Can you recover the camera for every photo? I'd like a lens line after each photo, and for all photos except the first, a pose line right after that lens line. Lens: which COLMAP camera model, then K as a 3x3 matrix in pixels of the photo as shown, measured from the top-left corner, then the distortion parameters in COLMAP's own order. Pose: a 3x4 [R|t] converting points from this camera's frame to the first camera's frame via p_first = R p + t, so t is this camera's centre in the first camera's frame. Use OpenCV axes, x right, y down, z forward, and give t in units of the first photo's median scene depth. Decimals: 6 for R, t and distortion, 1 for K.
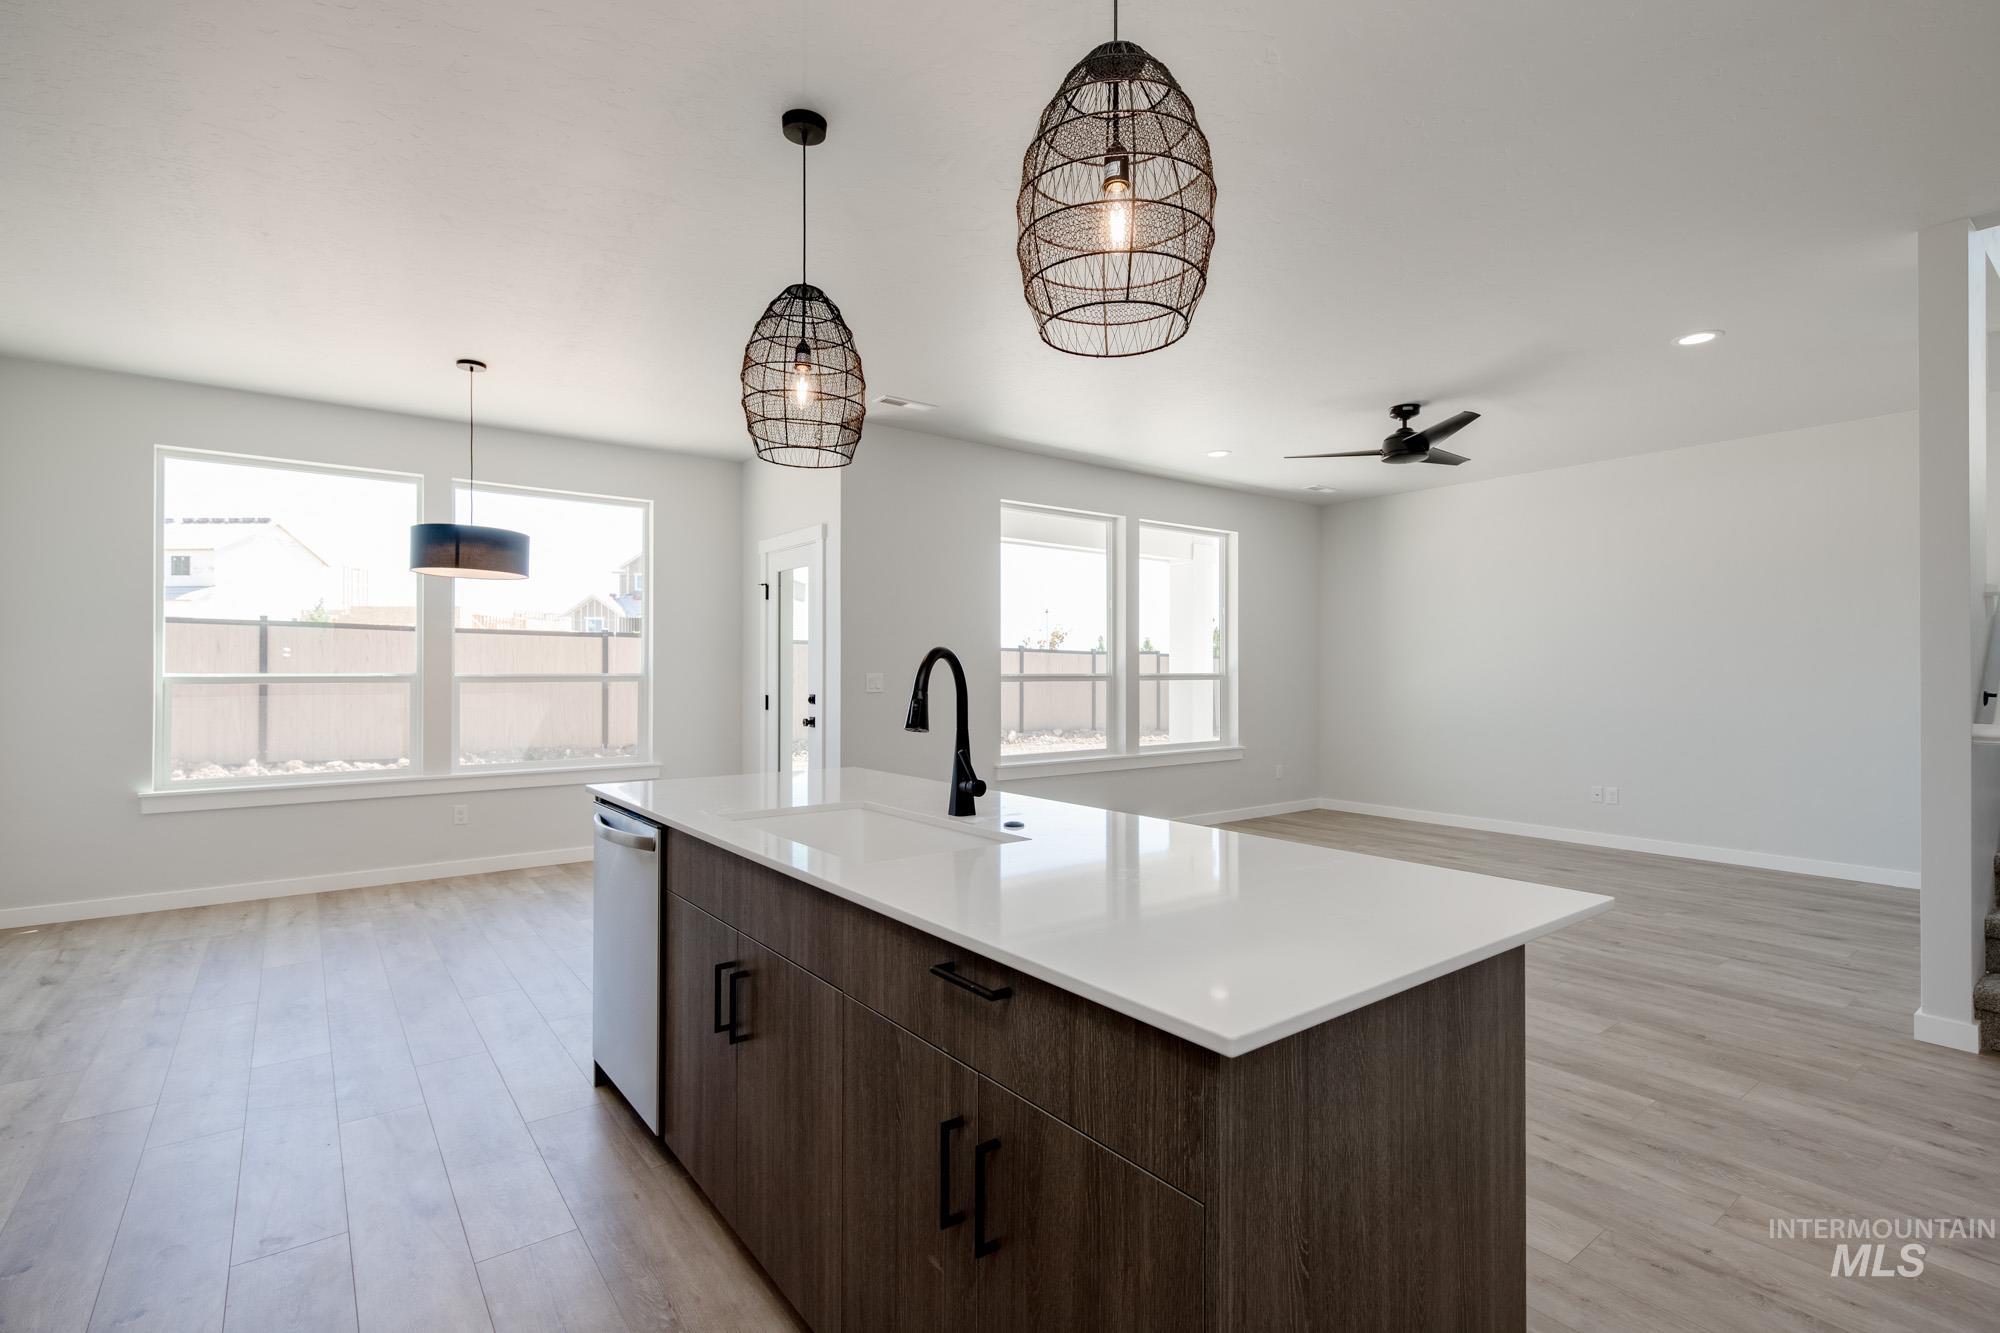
lens RADIAL K [[931.7, 0, 1025.2], [0, 931.7, 667.9], [0, 0, 1]] dist [-0.000838, -0.000075]
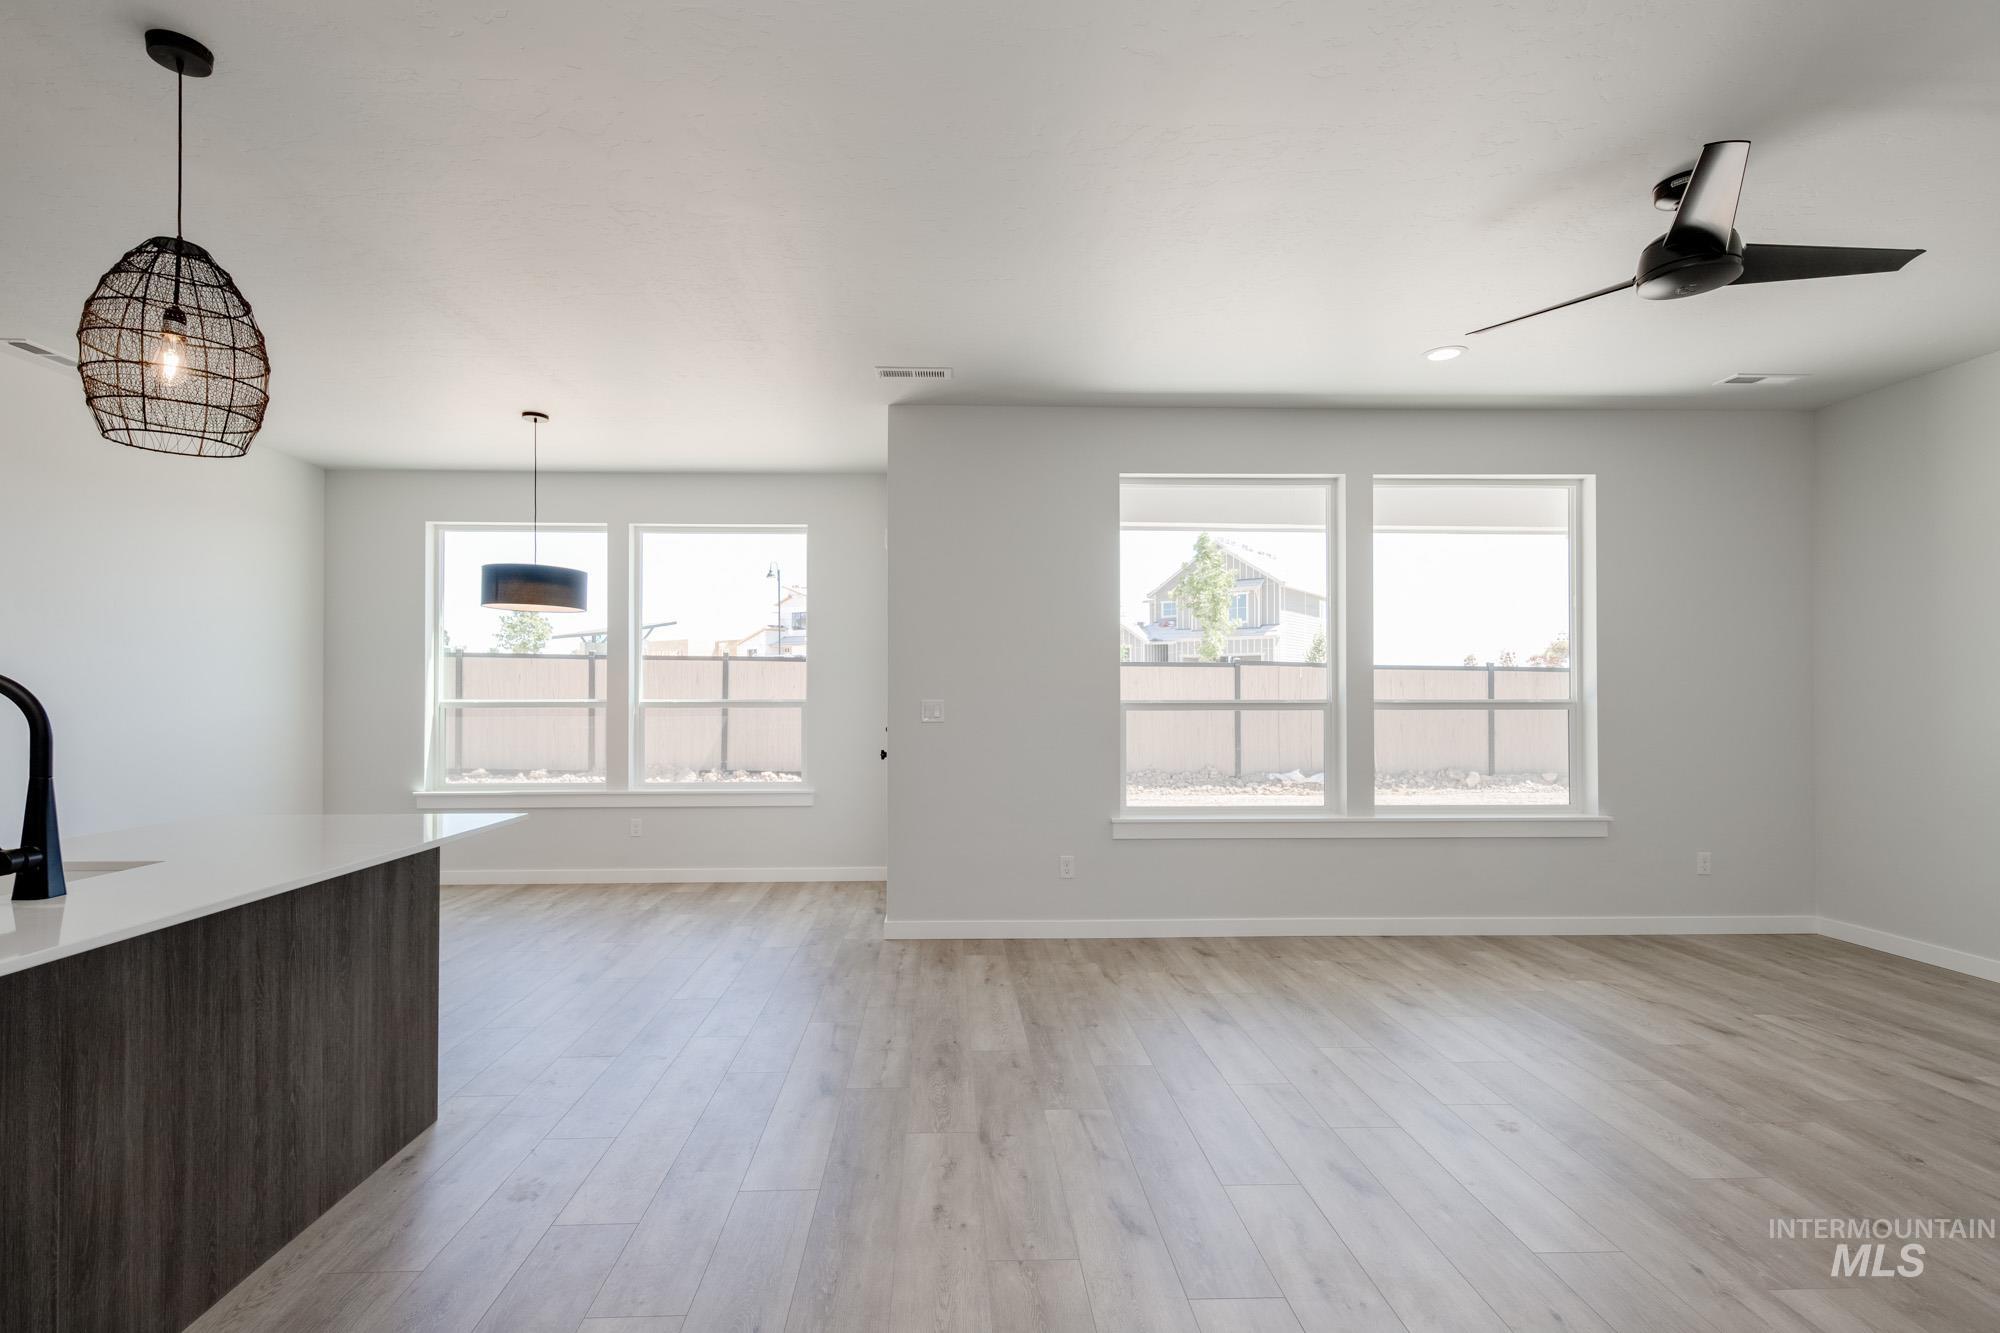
lens RADIAL K [[952.7, 0, 982.1], [0, 952.7, 686.6], [0, 0, 1]] dist [0.015552, -0.008122]
pose [[0.806628, -0.007821, -0.591008, 0.345585], [0.003759, 0.999960, -0.008102, 0.001512], [0.591048, 0.004314, 0.806625, 0.295094]]
